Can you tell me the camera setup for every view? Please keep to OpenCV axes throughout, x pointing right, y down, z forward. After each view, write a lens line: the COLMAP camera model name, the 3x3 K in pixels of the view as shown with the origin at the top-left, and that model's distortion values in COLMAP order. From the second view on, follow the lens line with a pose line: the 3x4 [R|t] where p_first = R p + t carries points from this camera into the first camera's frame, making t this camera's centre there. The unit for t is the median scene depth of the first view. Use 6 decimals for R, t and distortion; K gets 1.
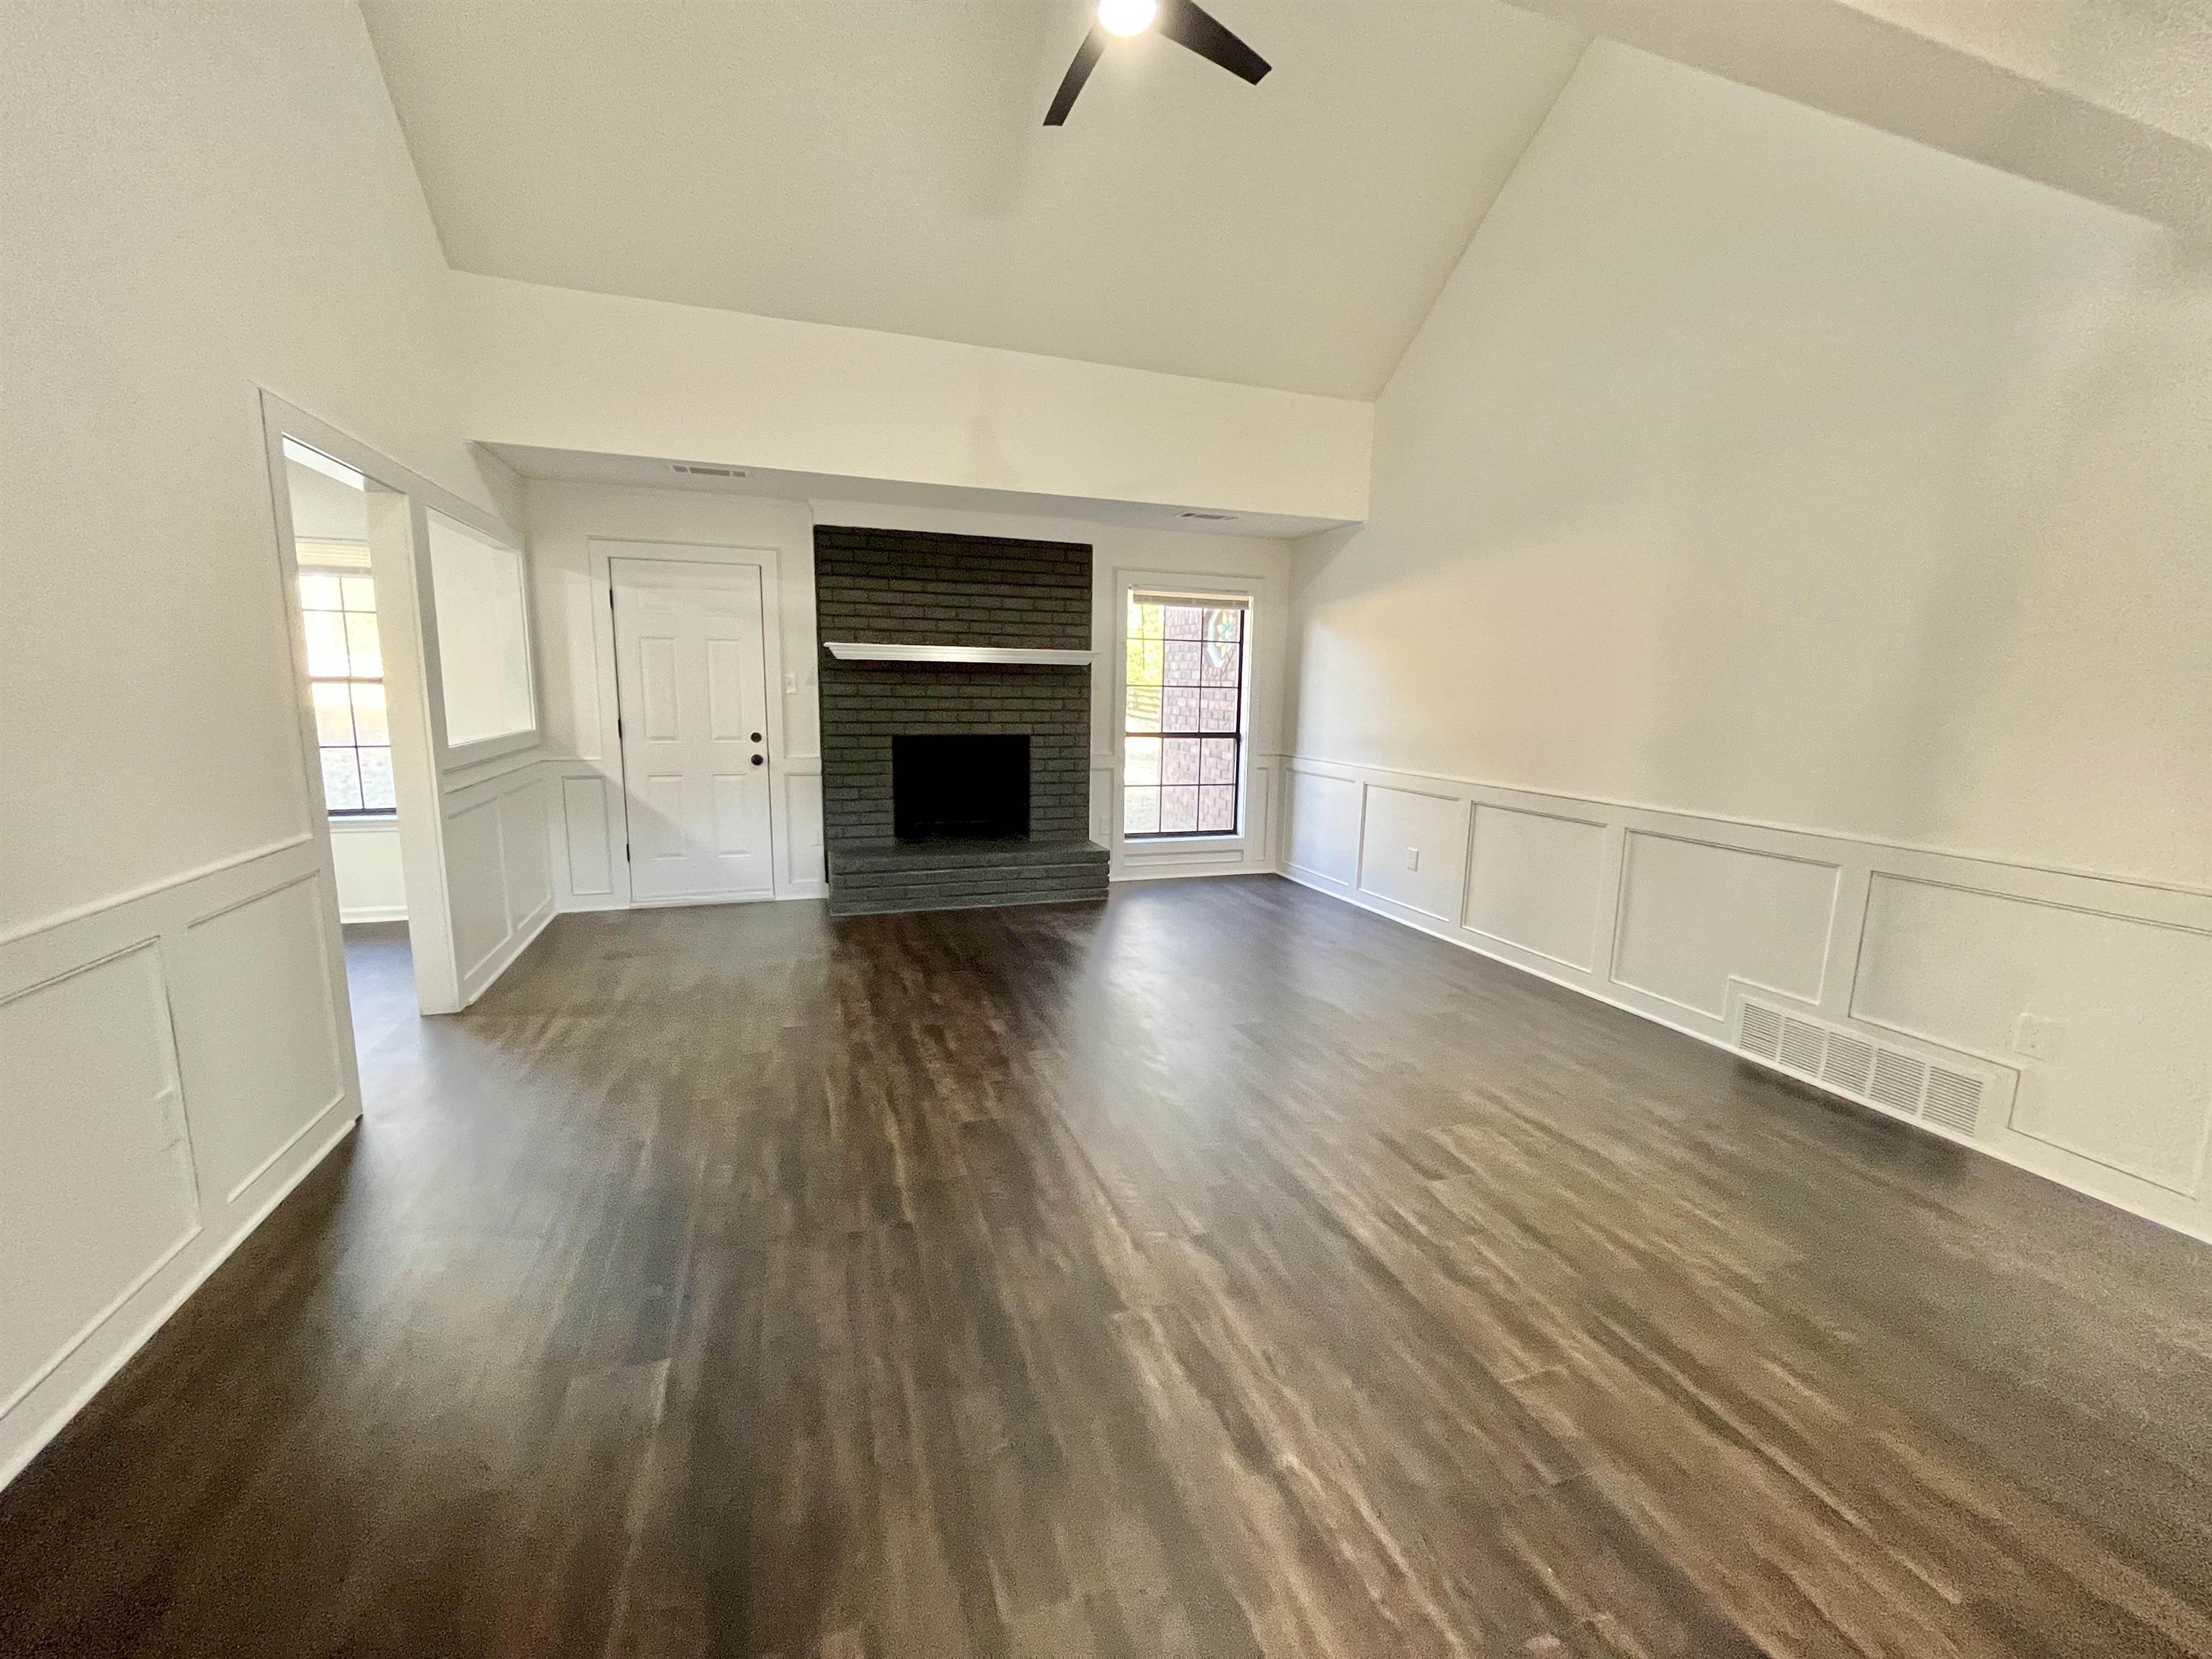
lens RADIAL K [[899.0, 0, 1100.2], [0, 899.0, 827.5], [0, 0, 1]] dist [-0.003278, -0.000443]
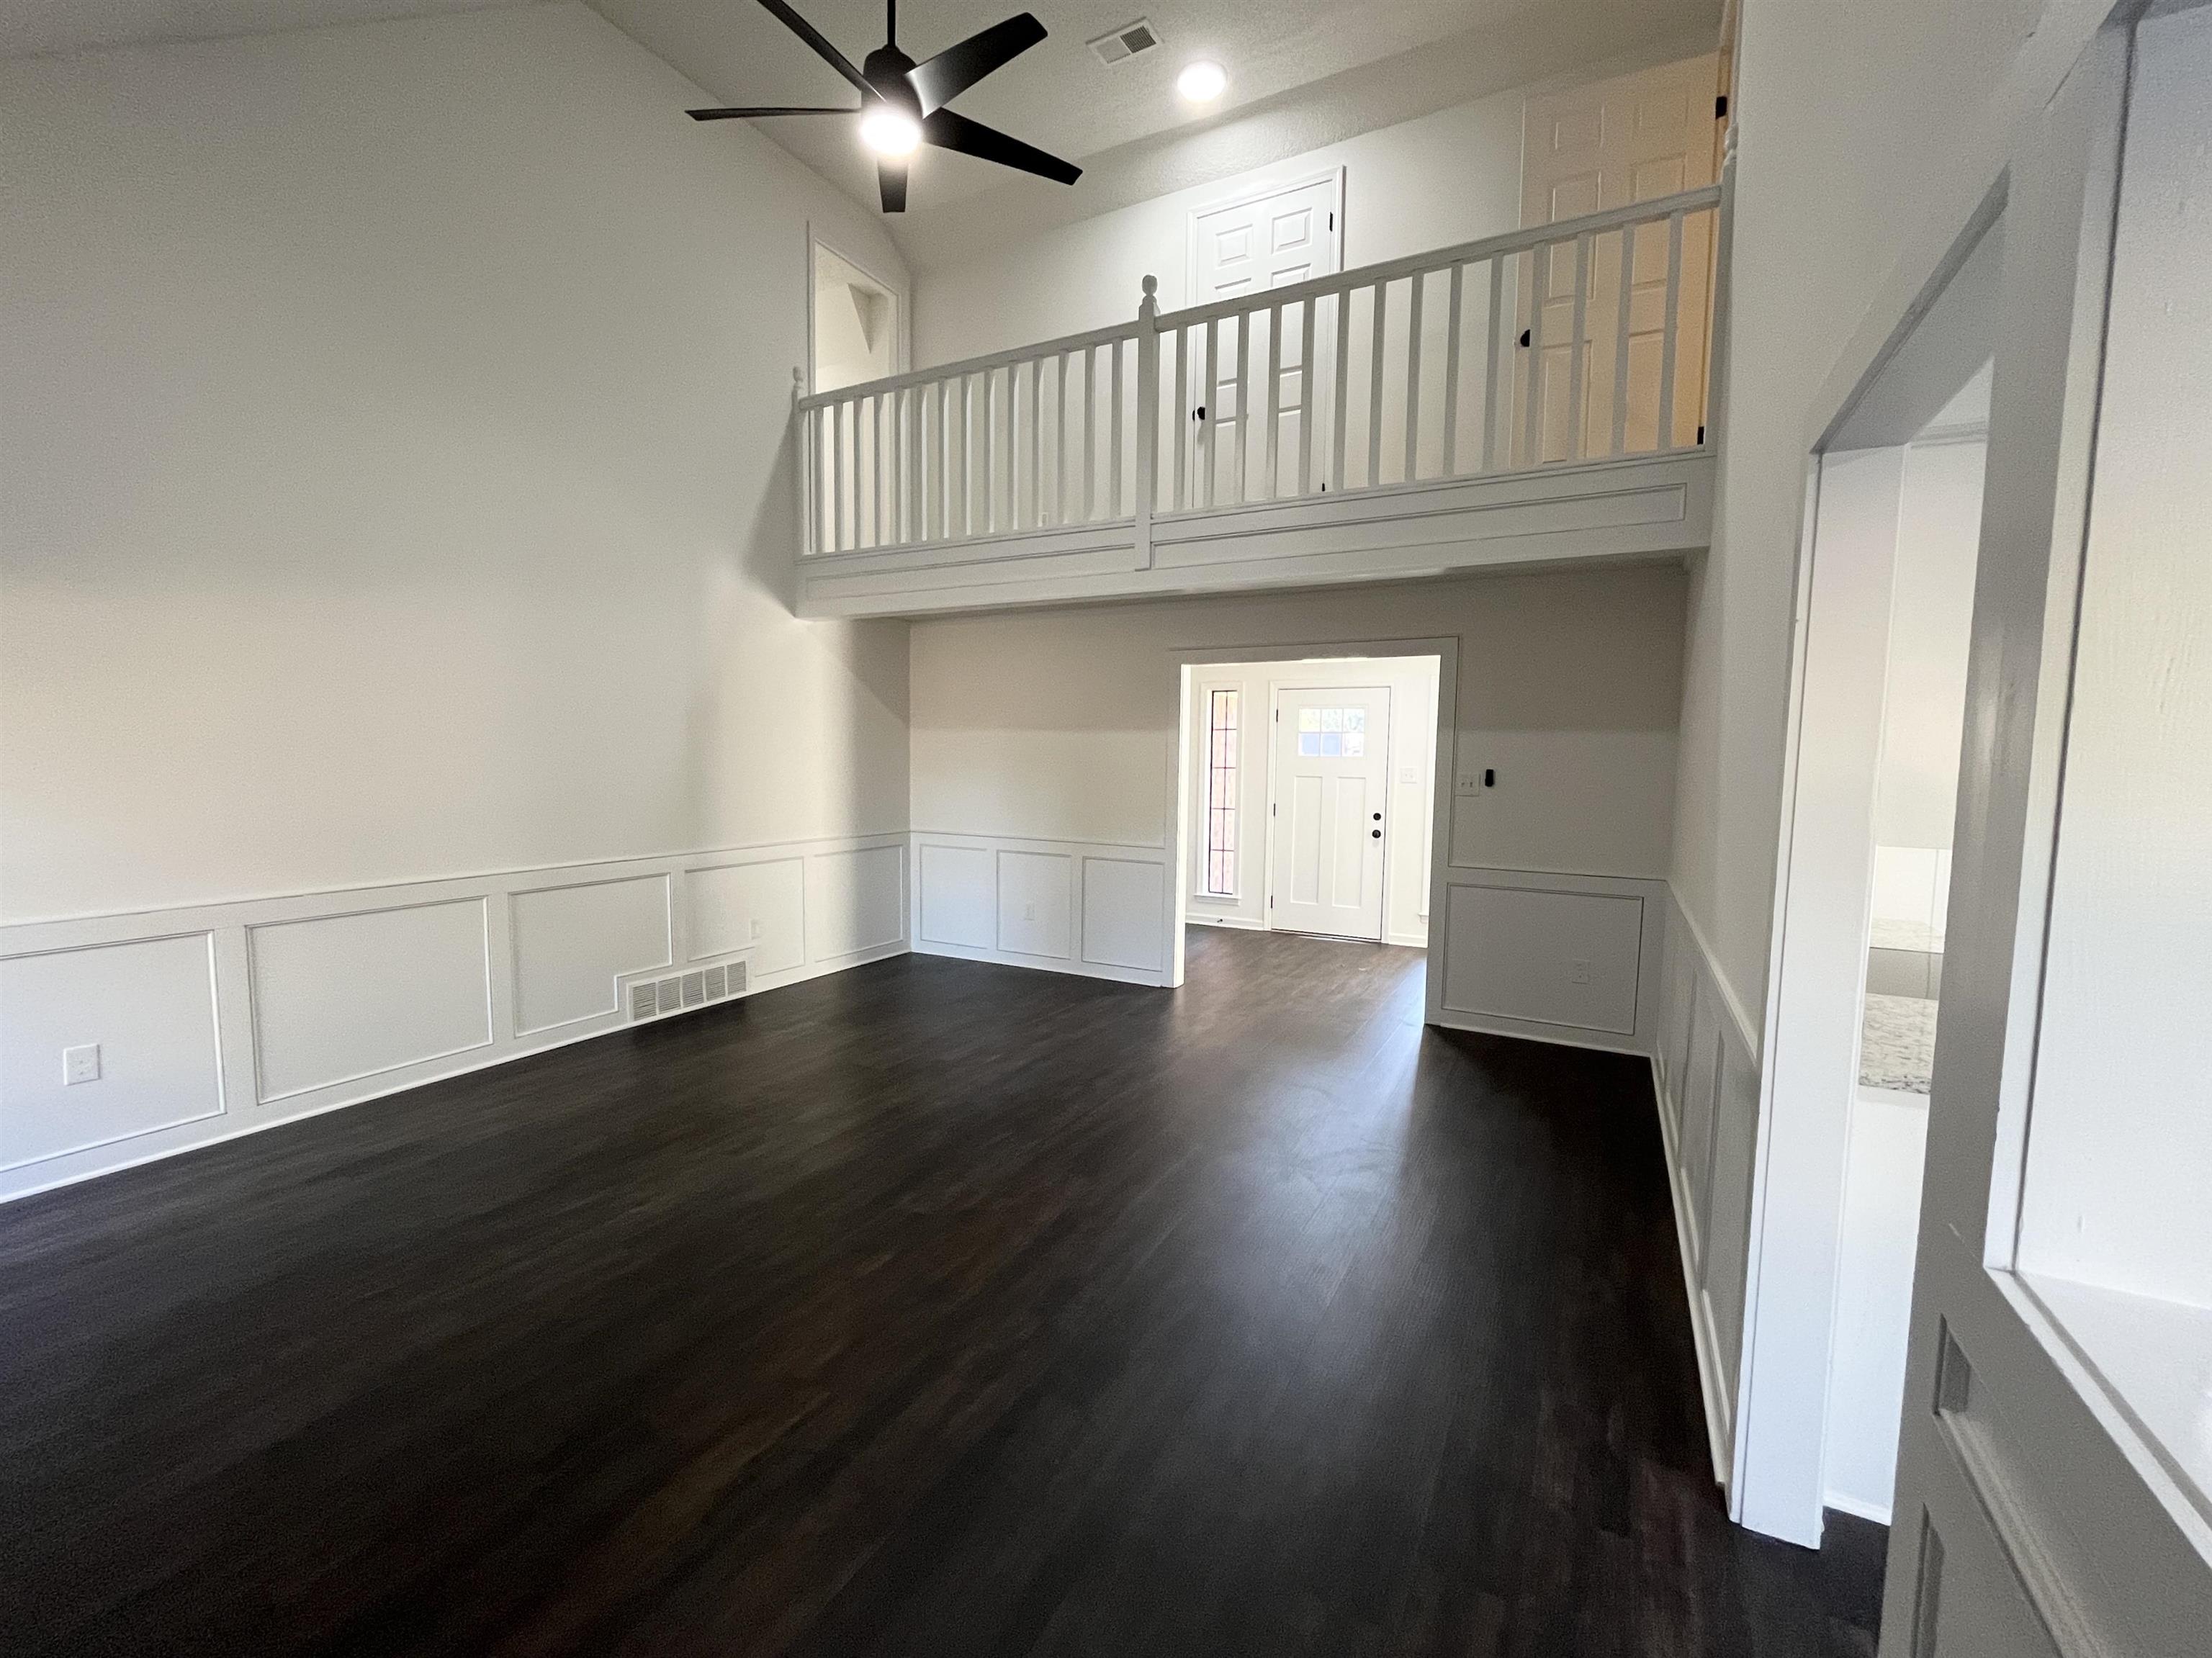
lens RADIAL K [[898.9, 0, 1100.2], [0, 898.9, 827.0], [0, 0, 1]] dist [-0.003278, -0.000443]
pose [[-0.667244, -0.080786, 0.740445, -0.636267], [0.098941, 0.975678, 0.195611, -0.204222], [-0.738239, 0.203781, -0.643022, 1.093089]]
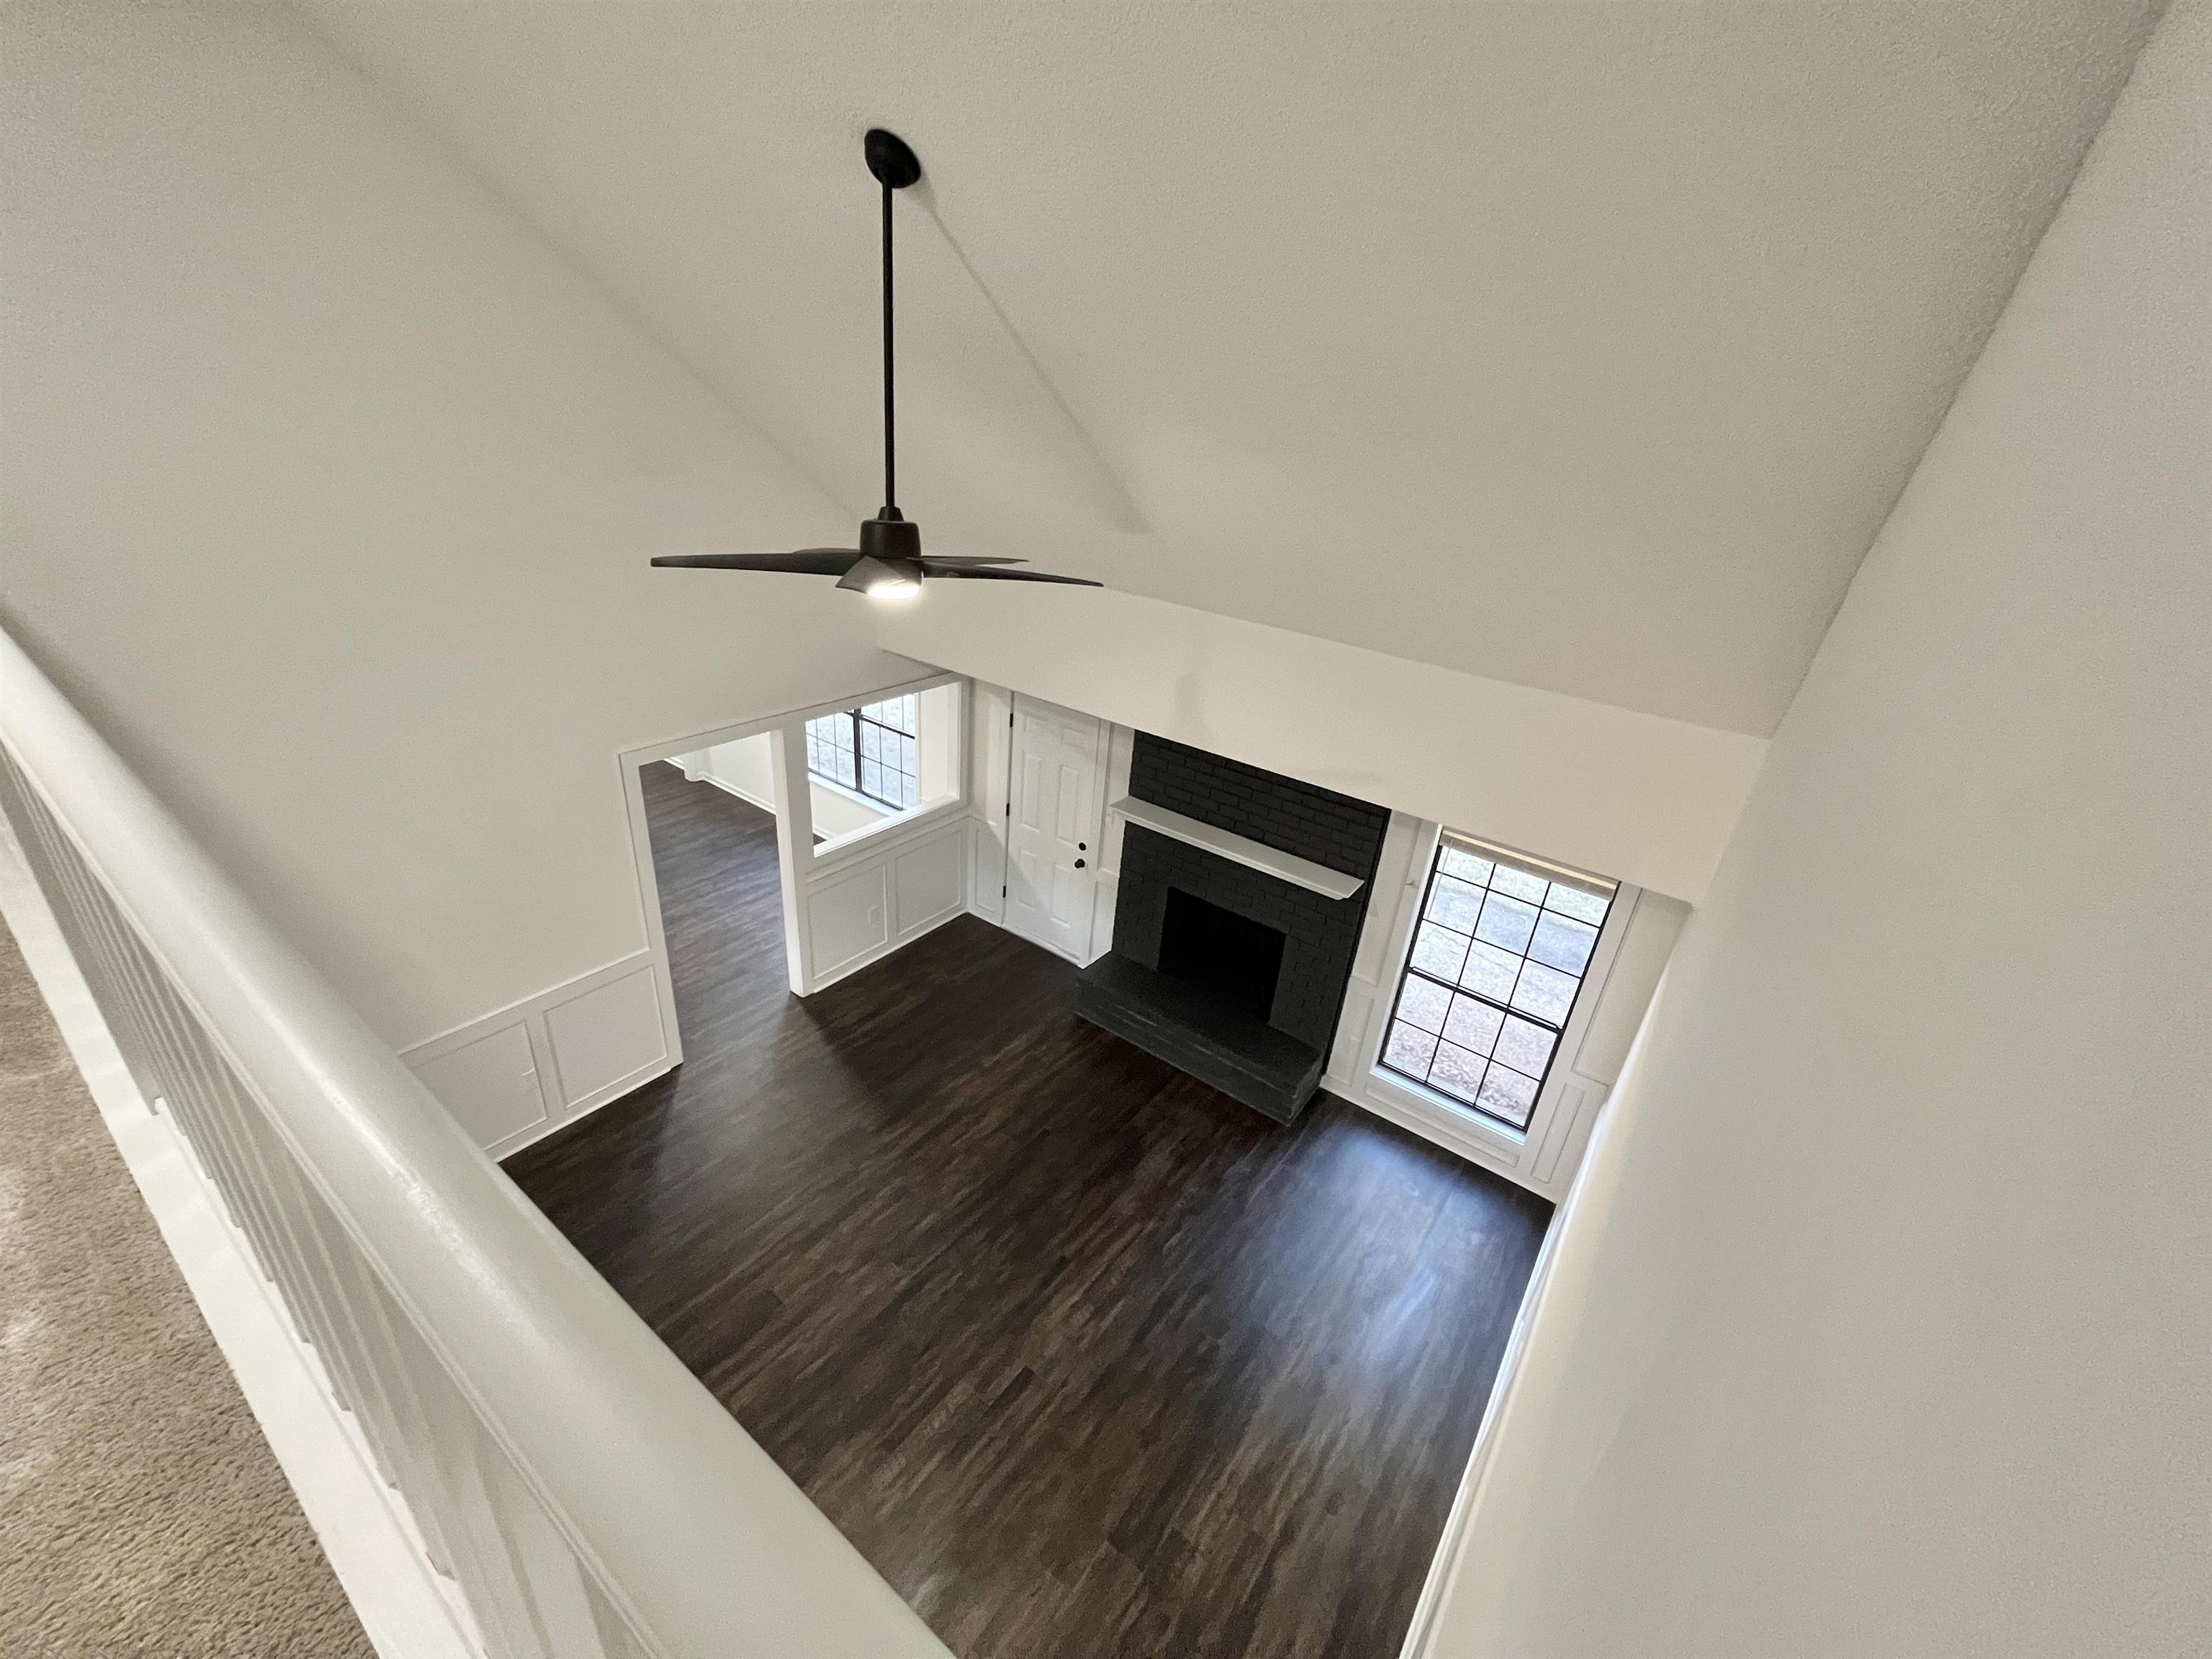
lens RADIAL K [[899.0, 0, 1100.2], [0, 899.0, 827.5], [0, 0, 1]] dist [-0.003278, -0.000443]
pose [[0.567442, 0.377454, -0.731805, 0.667850], [-0.202089, 0.925403, 0.320609, -0.678059], [0.798229, -0.034038, 0.601391, 0.375675]]
